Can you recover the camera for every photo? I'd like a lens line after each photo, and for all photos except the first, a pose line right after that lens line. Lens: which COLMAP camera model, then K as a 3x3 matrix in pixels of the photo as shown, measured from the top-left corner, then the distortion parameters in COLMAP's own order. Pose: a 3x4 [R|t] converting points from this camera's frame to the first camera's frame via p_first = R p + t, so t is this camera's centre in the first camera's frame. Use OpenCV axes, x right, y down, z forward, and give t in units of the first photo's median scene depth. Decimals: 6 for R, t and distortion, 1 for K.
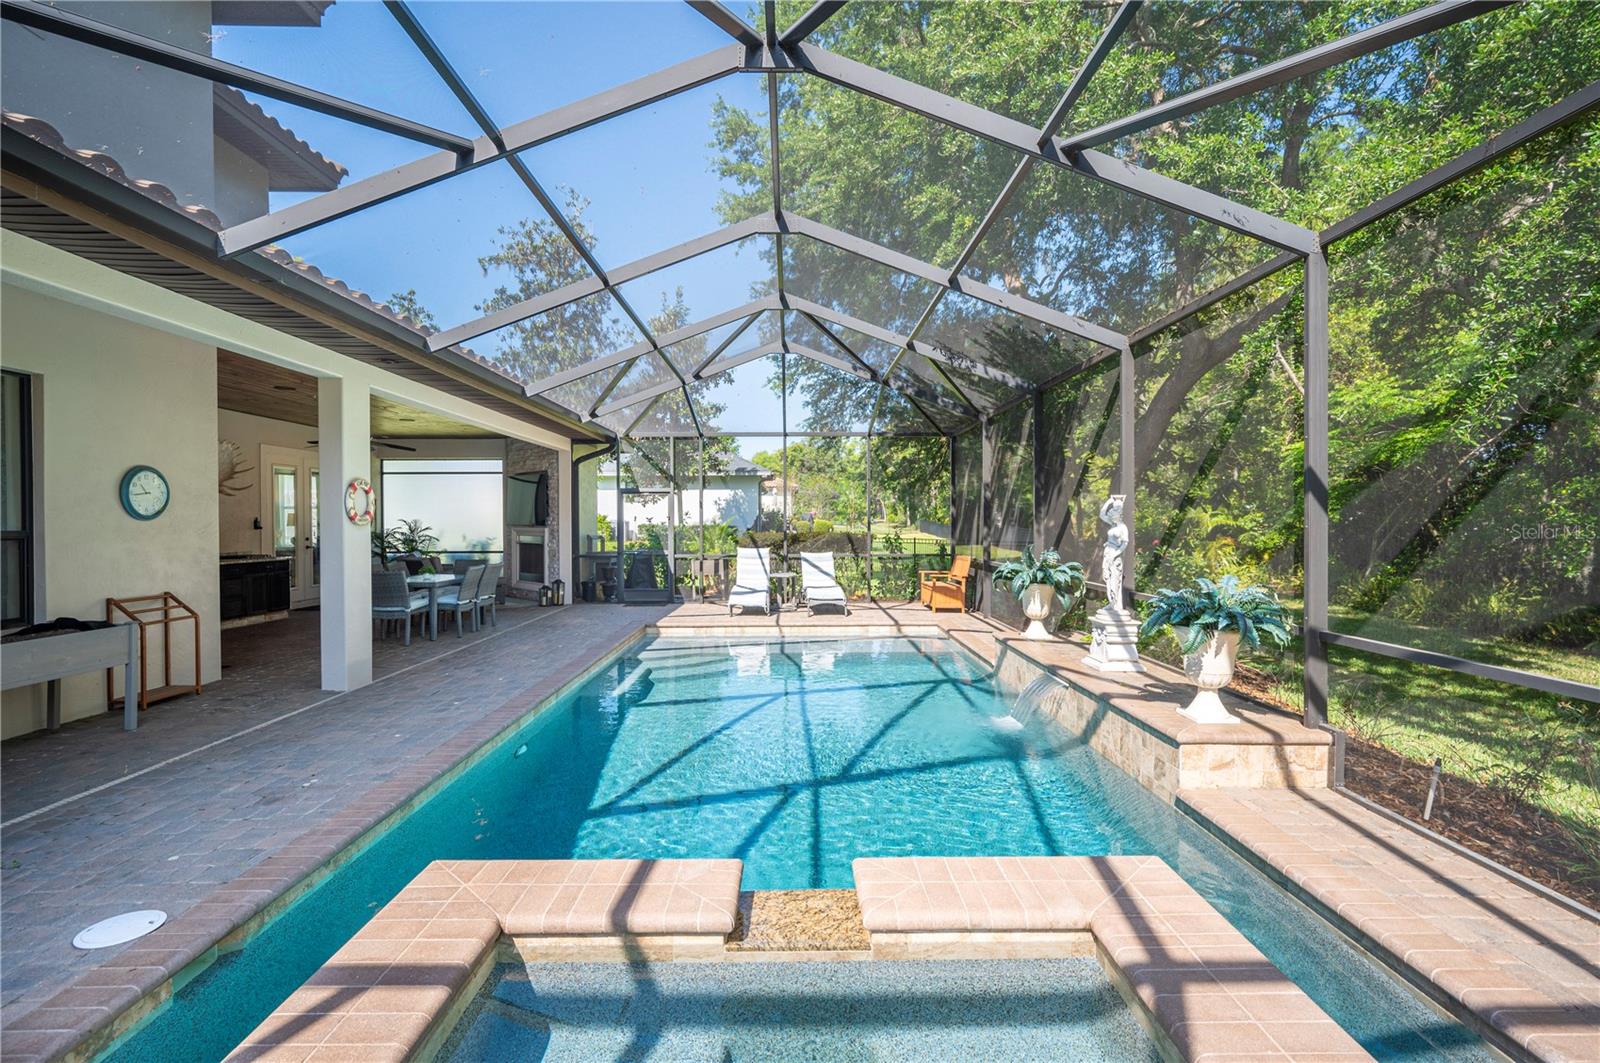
lens RADIAL K [[754.6, 0, 800.0], [0, 754.6, 531.5], [0, 0, 1]] dist [-0.001738, 0.000058]
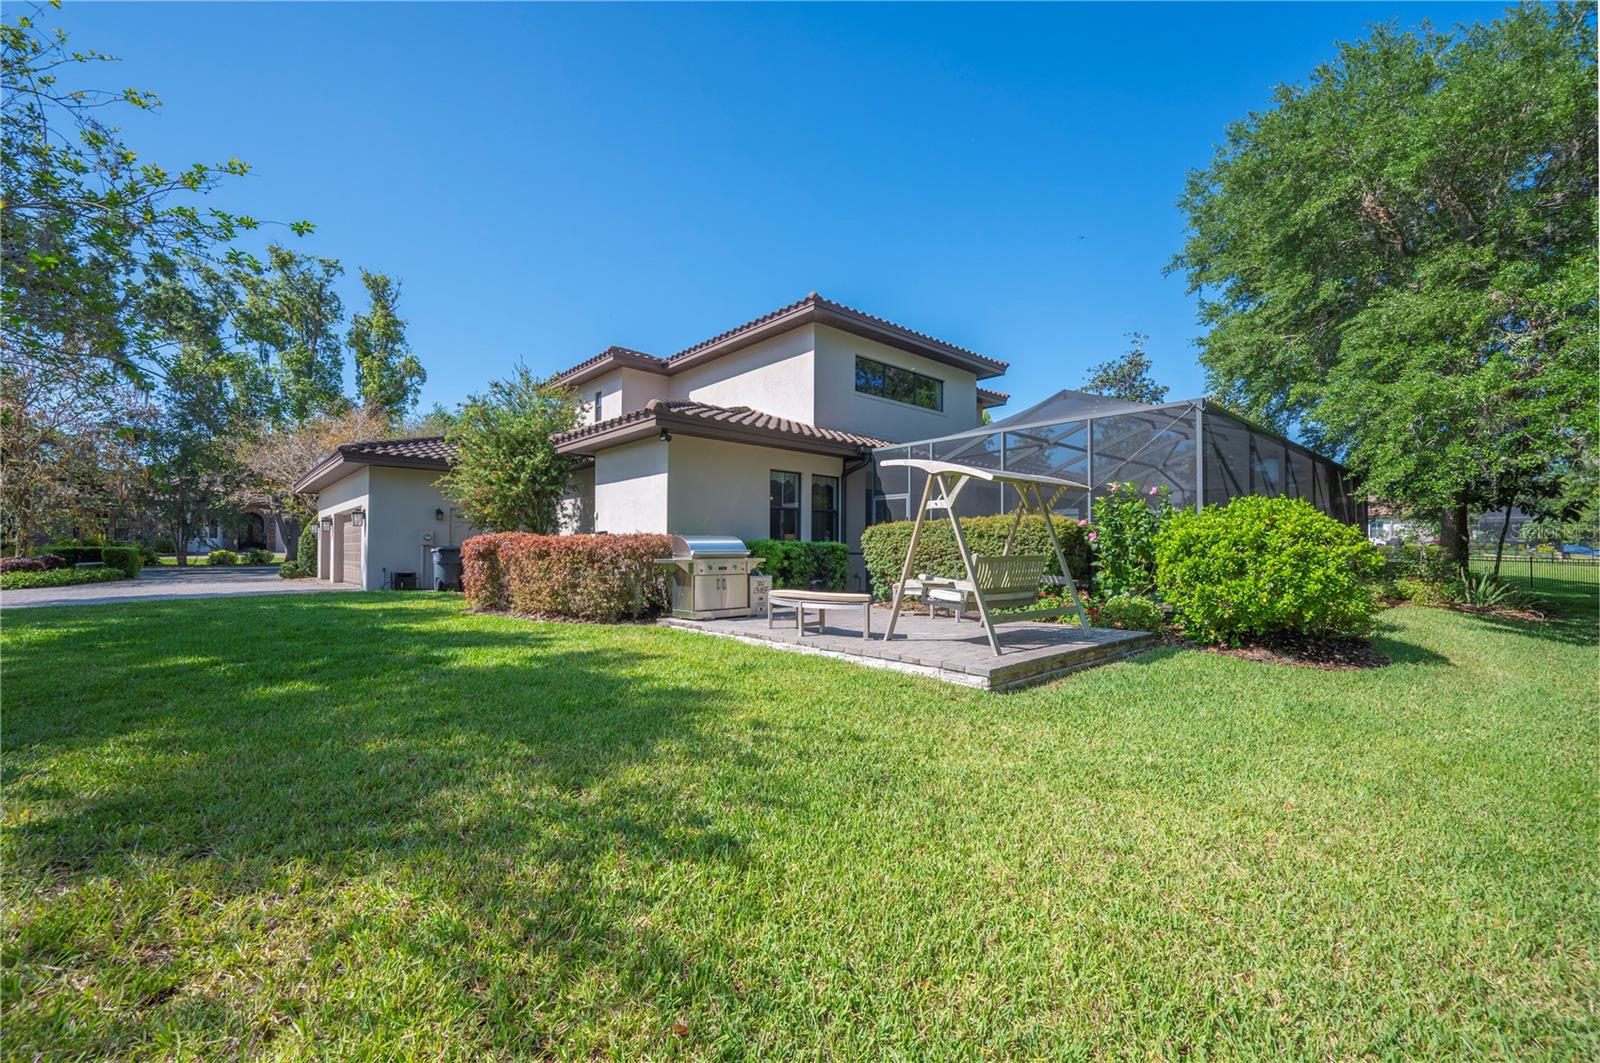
lens RADIAL K [[664.9, 0, 773.4], [0, 664.9, 538.7], [0, 0, 1]] dist [0.000916, 0.000202]
pose [[0.650380, -0.012504, -0.759506, 0.813331], [-0.014848, 0.999464, -0.029170, 0.096547], [0.759464, 0.030249, 0.649846, -1.477136]]
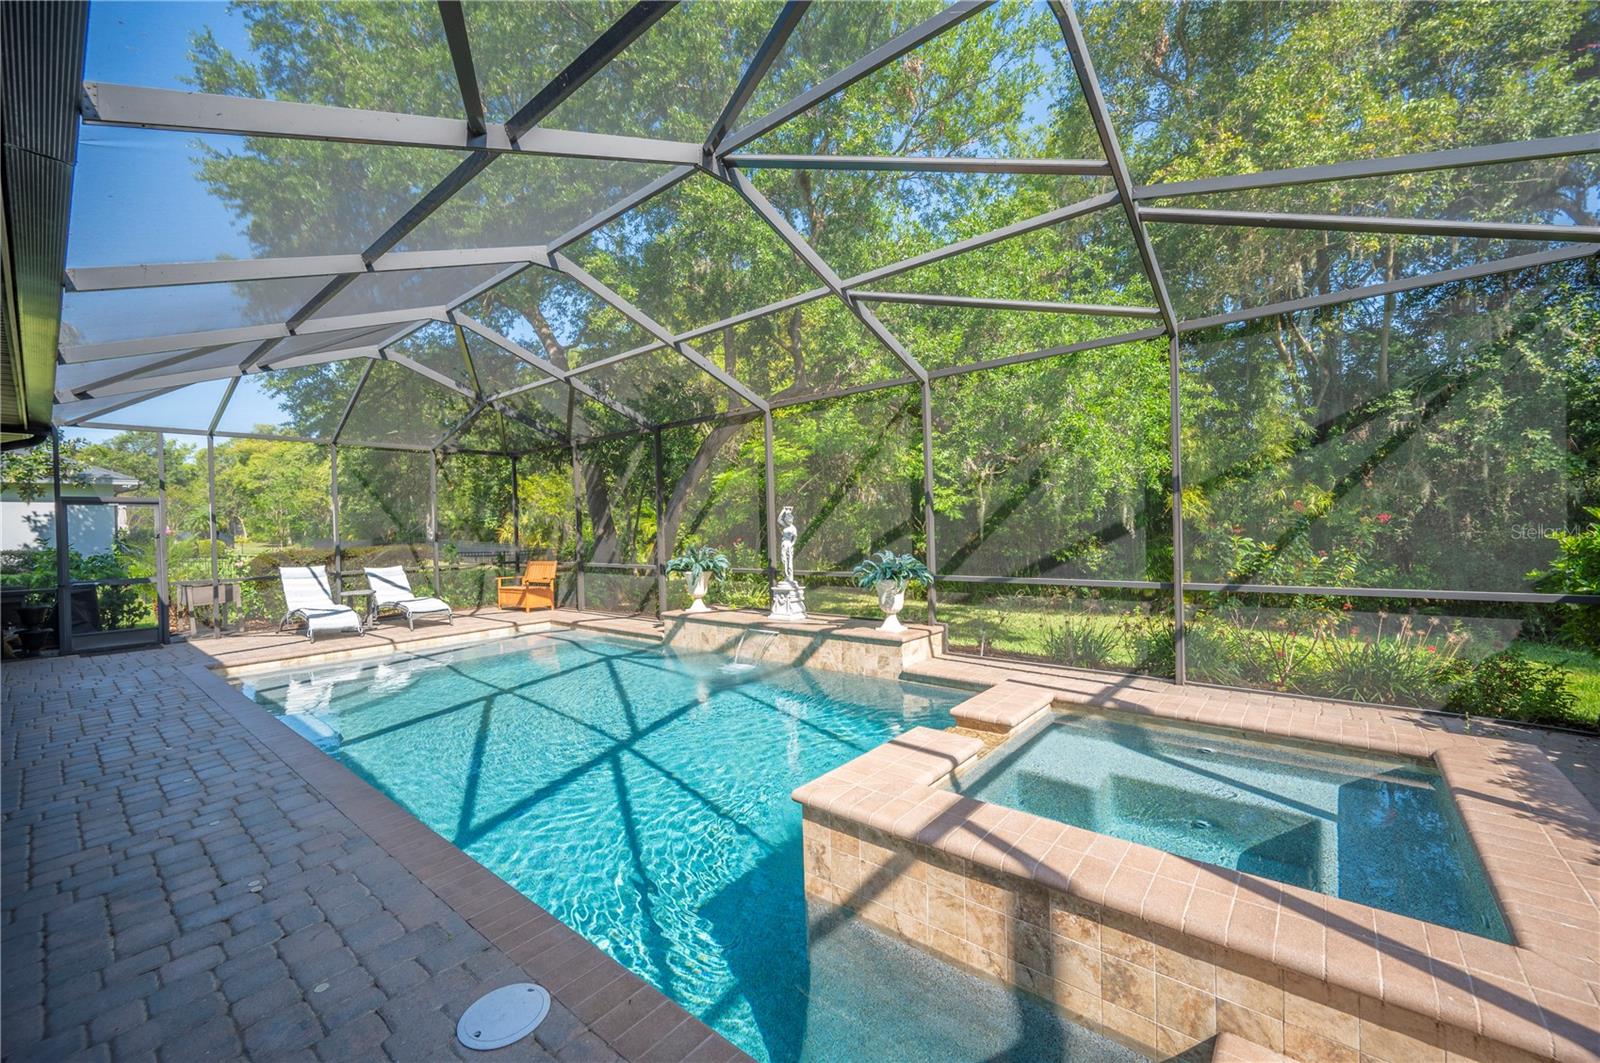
lens RADIAL K [[629.9, 0, 800.0], [0, 629.9, 531.5], [0, 0, 1]] dist [-0.013671, -0.000110]
pose [[0.644274, -0.014972, 0.764648, -0.430228], [0.032970, 0.999423, -0.008211, 0.010412], [-0.764084, 0.030501, 0.644396, 0.112401]]
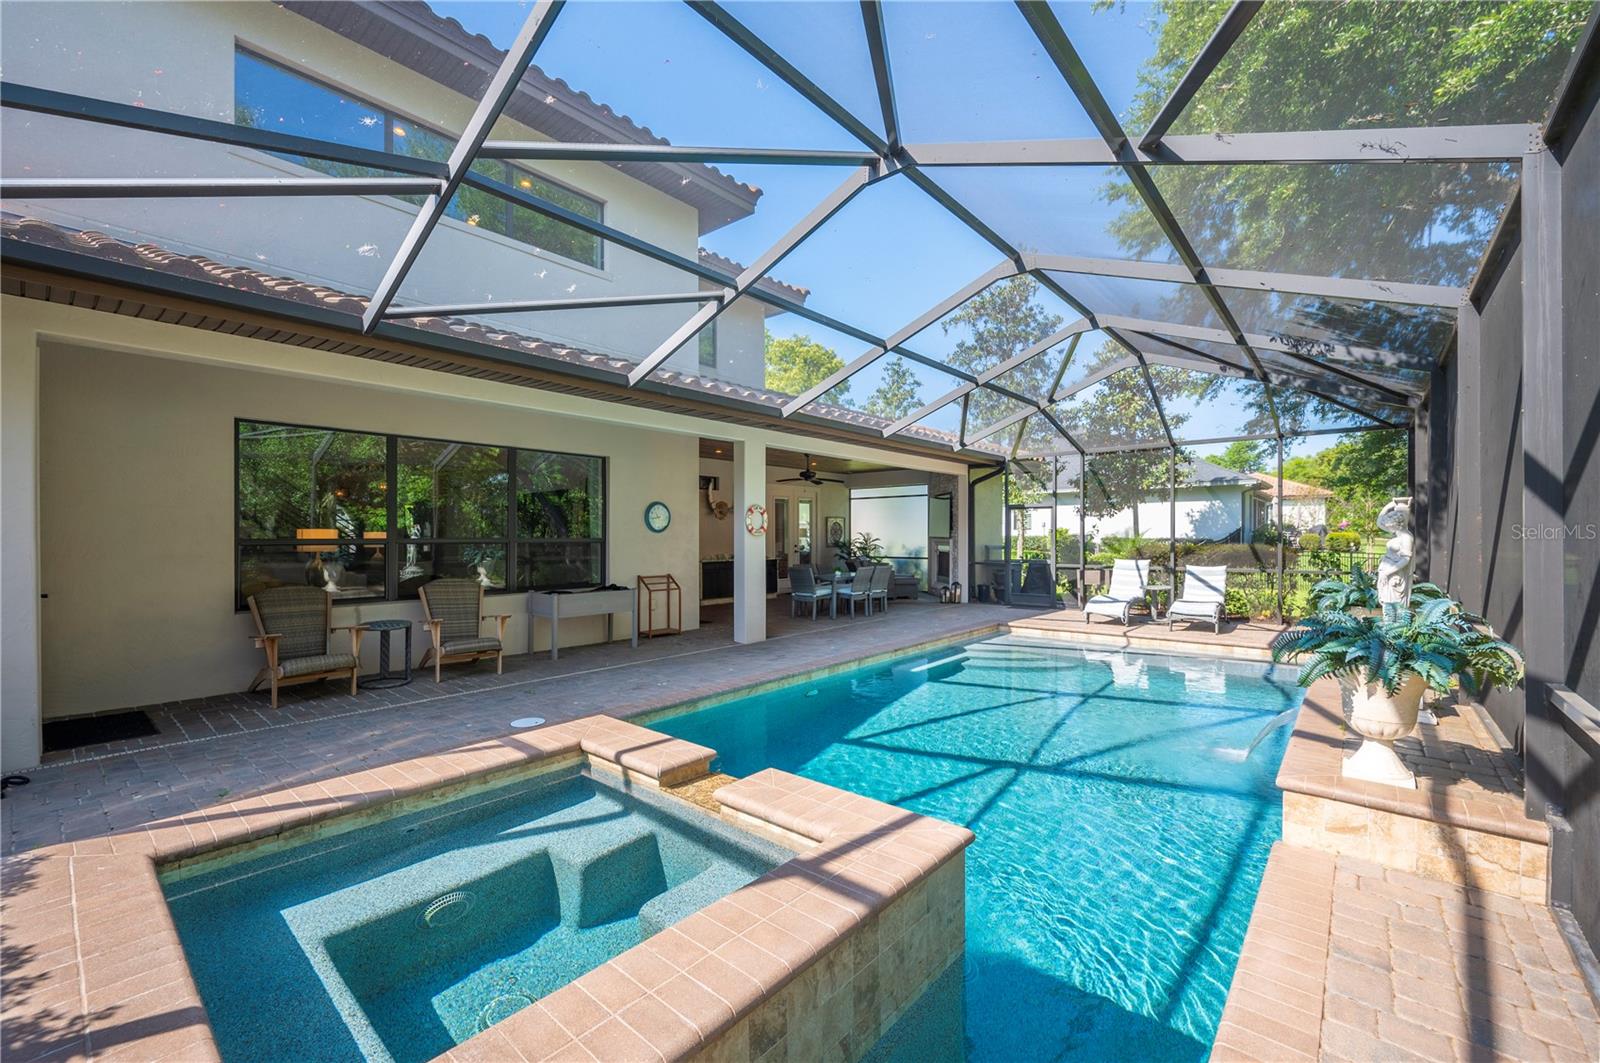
lens RADIAL K [[664.9, 0, 773.4], [0, 664.9, 538.7], [0, 0, 1]] dist [0.000916, 0.000202]
pose [[0.736769, 0.003106, -0.676138, 0.322429], [-0.008260, 0.999956, -0.004407, 0.003116], [0.676094, 0.008831, 0.736762, 0.027913]]
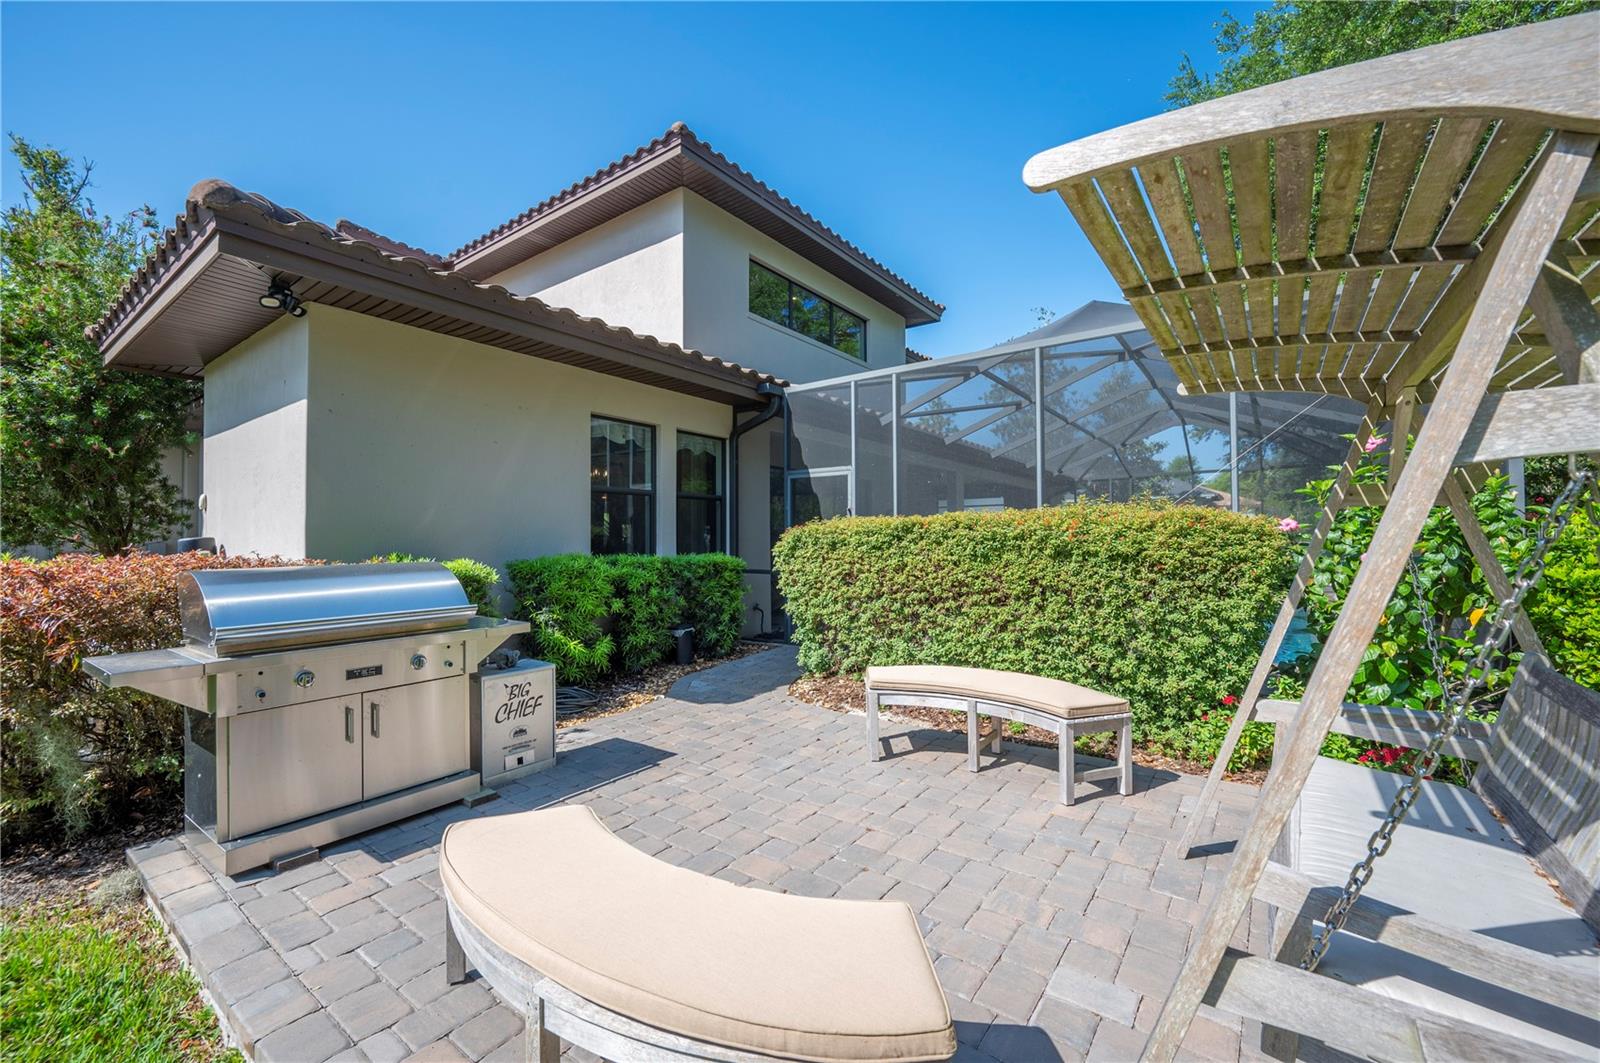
lens RADIAL K [[654.6, 0, 800.0], [0, 654.6, 531.5], [0, 0, 1]] dist [-0.000813, -0.000640]
pose [[0.801137, -0.010345, -0.598391, 0.232682], [-0.005478, 0.999682, -0.024615, 0.041801], [0.598455, 0.022998, 0.800826, -0.888285]]
